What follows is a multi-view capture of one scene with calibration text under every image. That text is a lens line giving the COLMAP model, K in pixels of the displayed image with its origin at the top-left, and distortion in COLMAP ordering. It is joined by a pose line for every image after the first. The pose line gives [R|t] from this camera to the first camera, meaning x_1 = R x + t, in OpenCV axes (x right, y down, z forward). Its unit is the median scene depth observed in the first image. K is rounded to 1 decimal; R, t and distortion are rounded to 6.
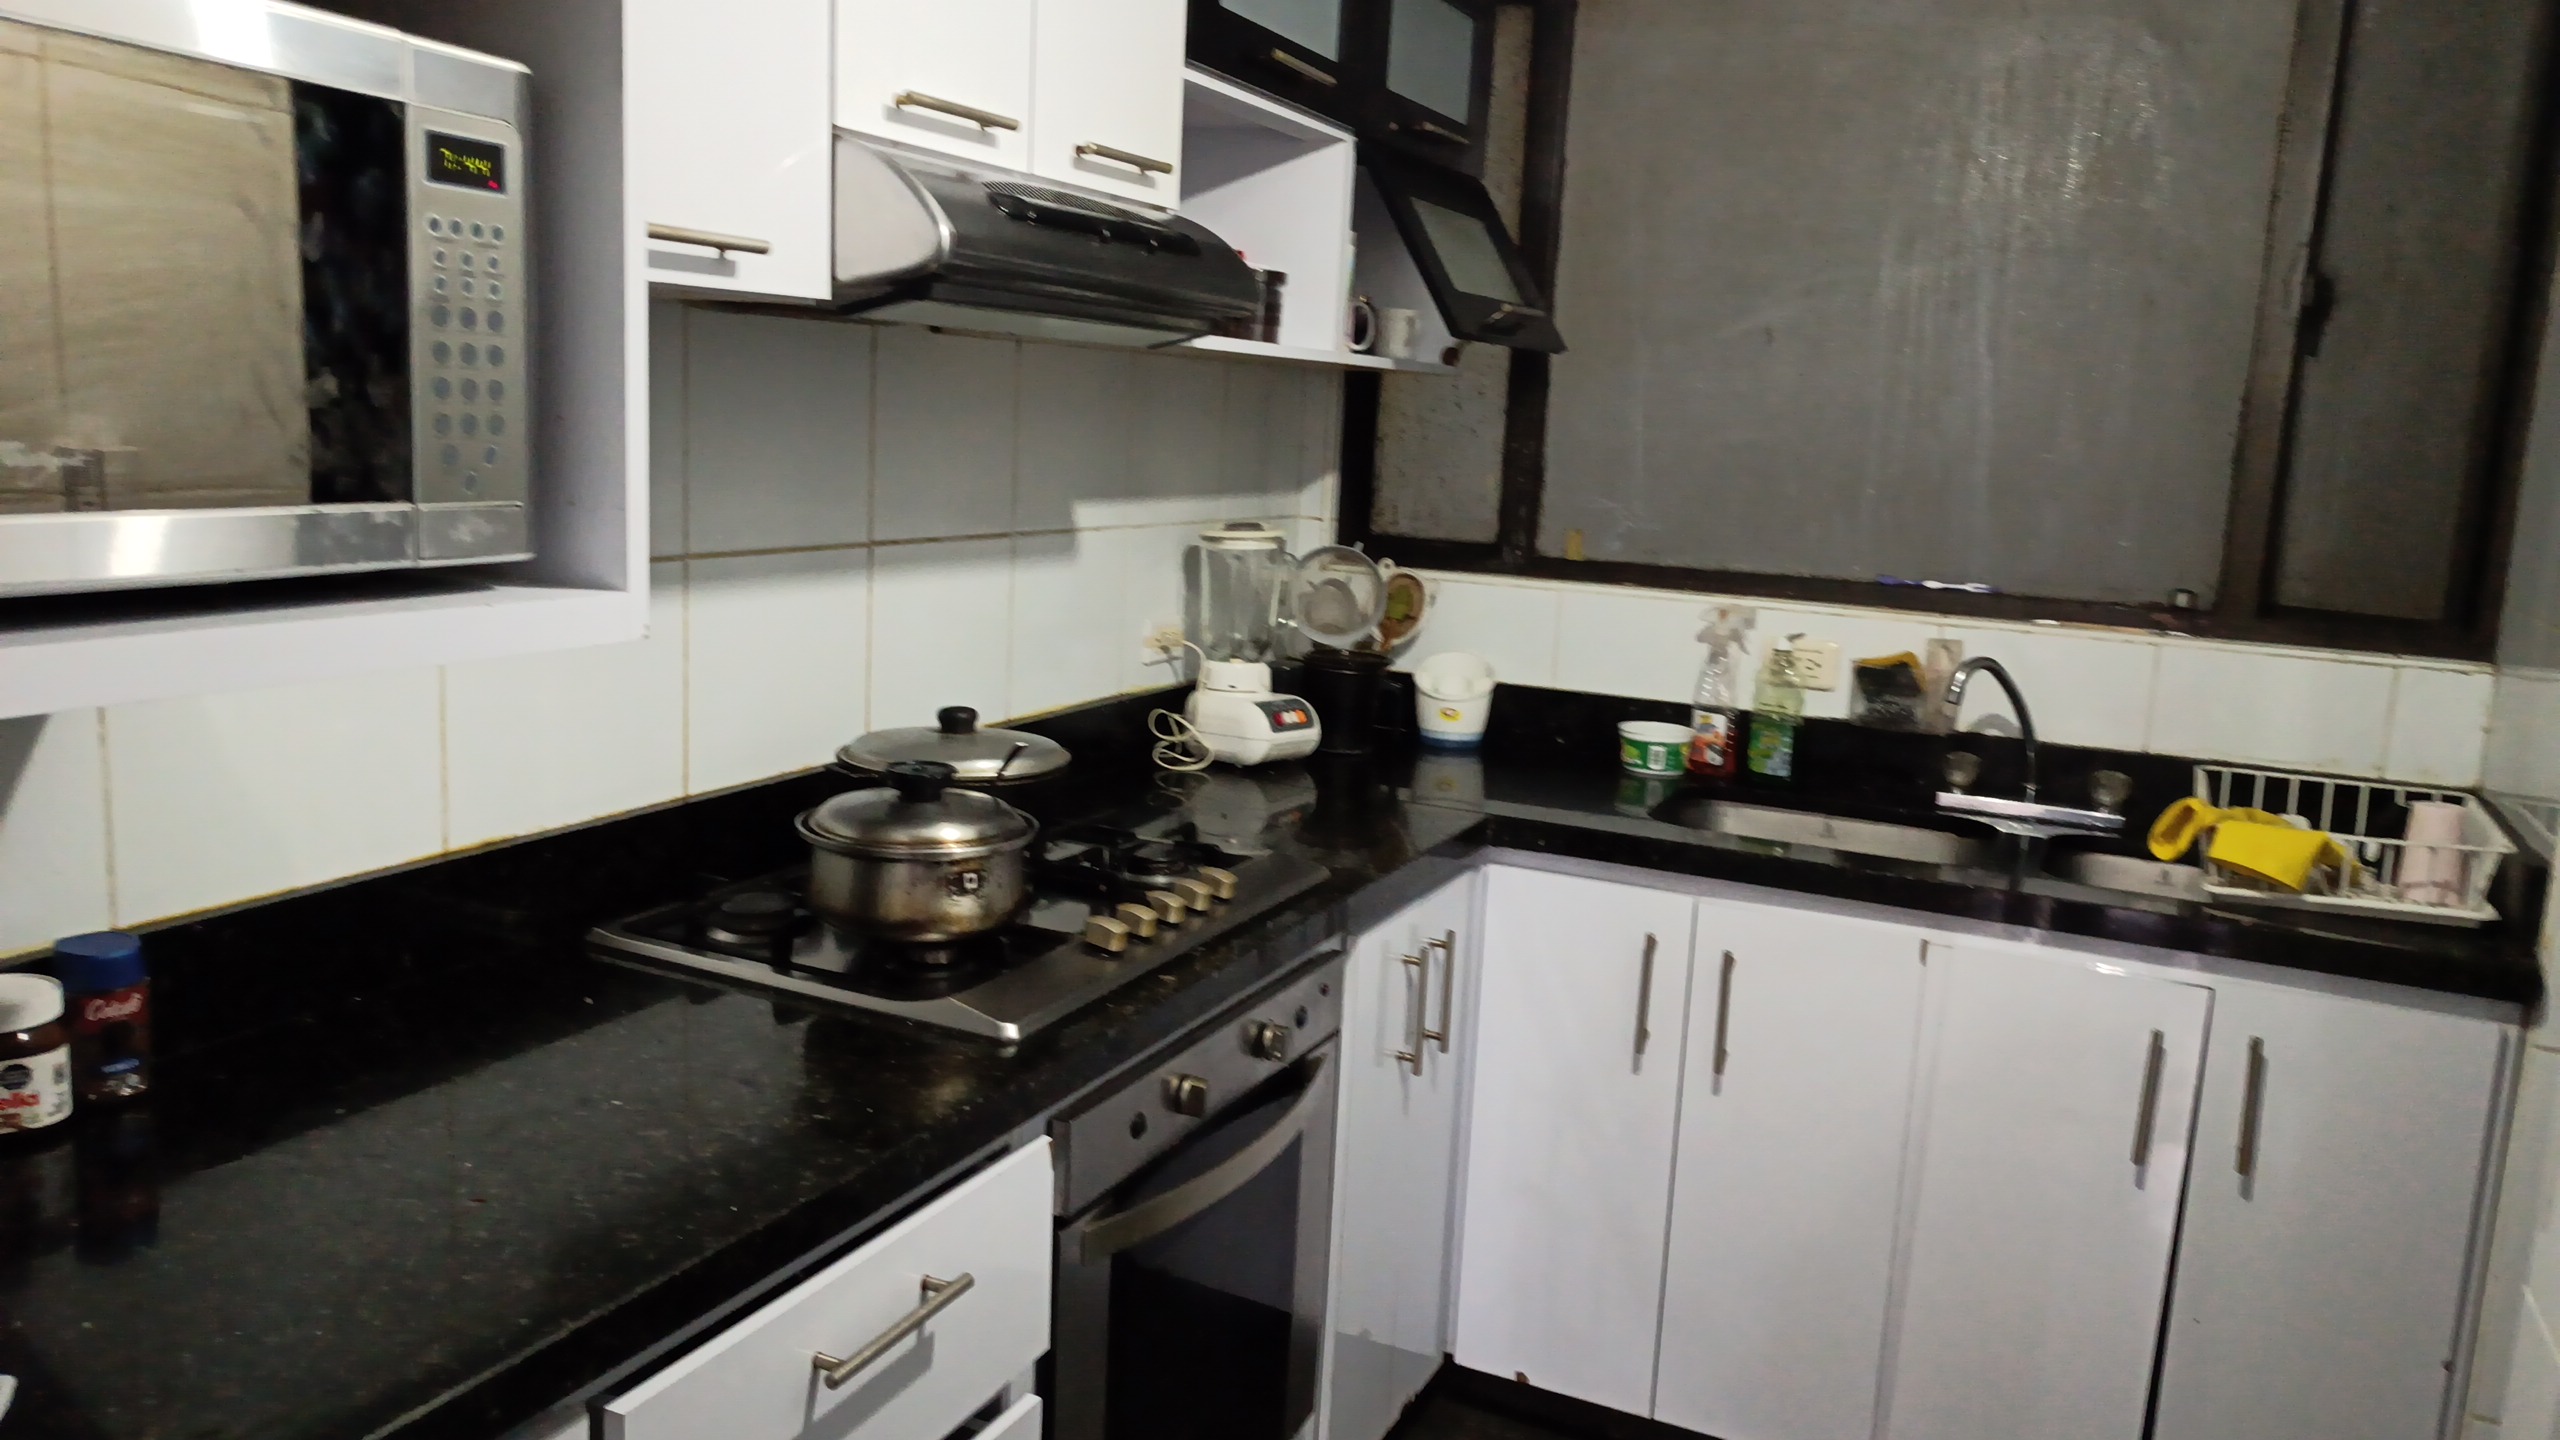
lens RADIAL K [[1842.1, 0, 1270.2], [0, 1842.1, 711.9], [0, 0, 1]] dist [0.012521, -0.006798]
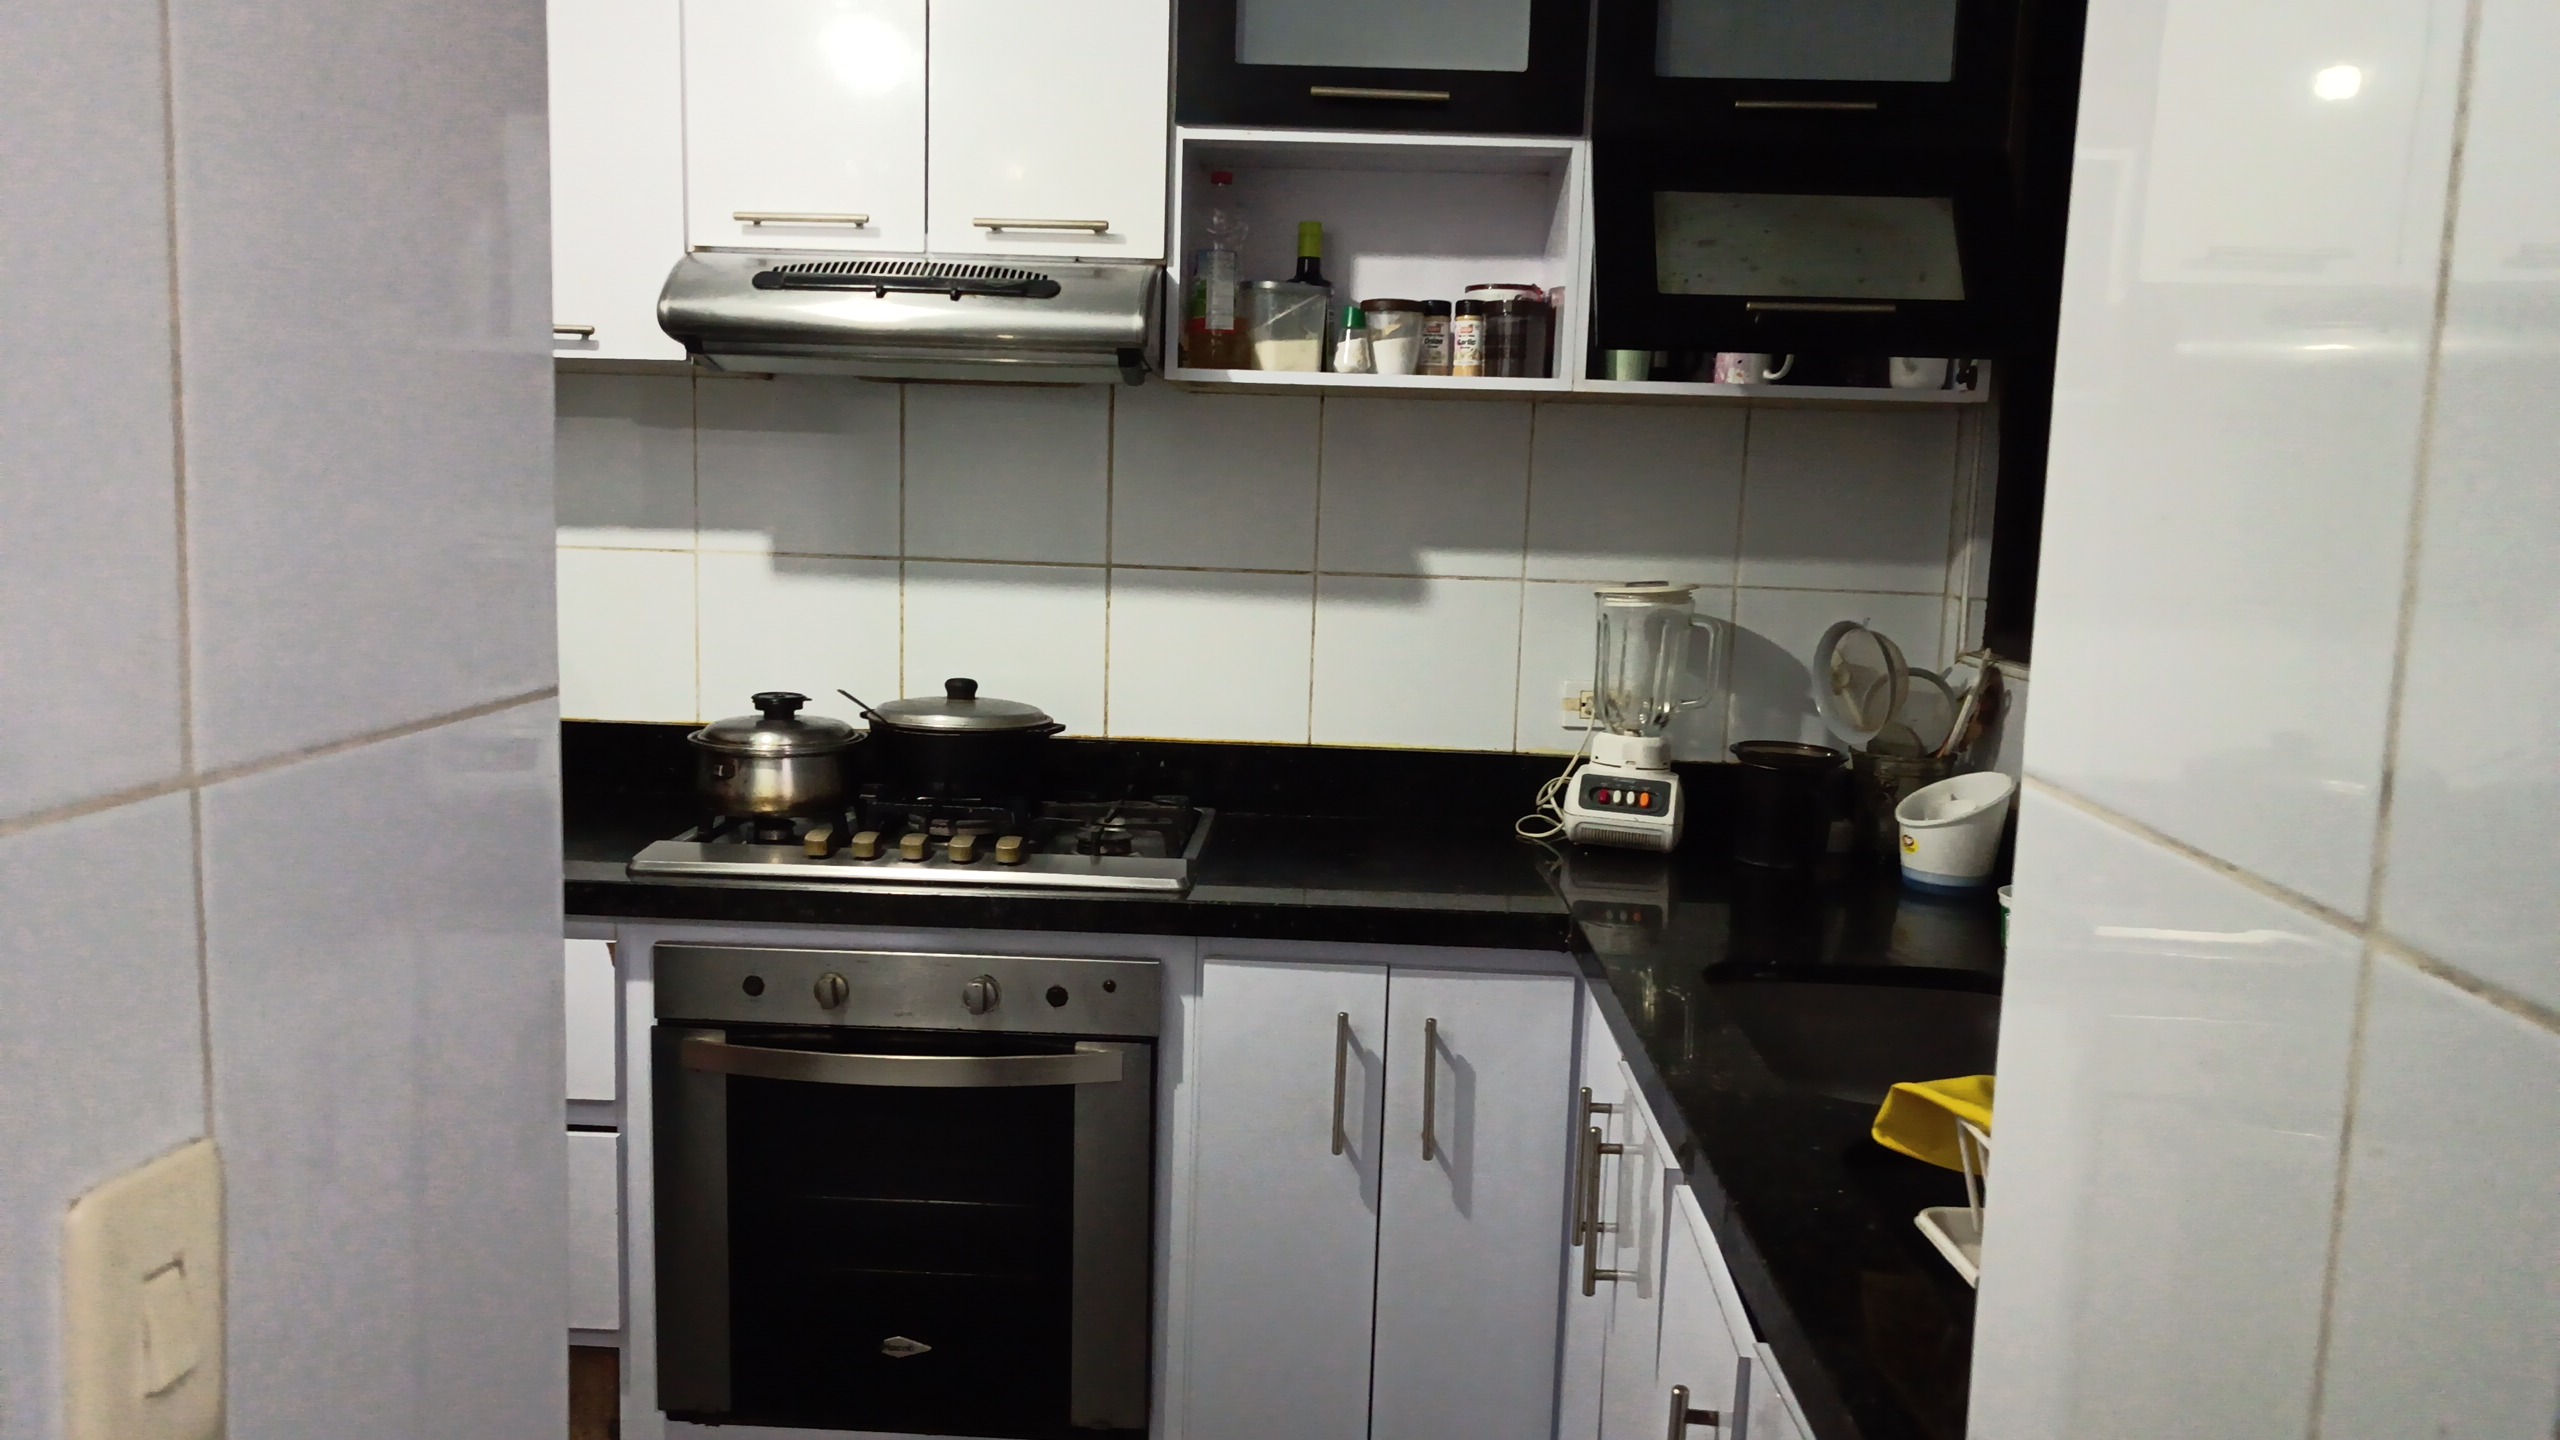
lens RADIAL K [[1842.1, 0, 1270.9], [0, 1842.1, 723.1], [0, 0, 1]] dist [0.012521, -0.006798]
pose [[0.396679, 0.097909, -0.912721, 0.802328], [-0.163780, 0.985891, 0.034578, -0.040956], [0.903229, 0.135770, 0.407117, 0.527023]]
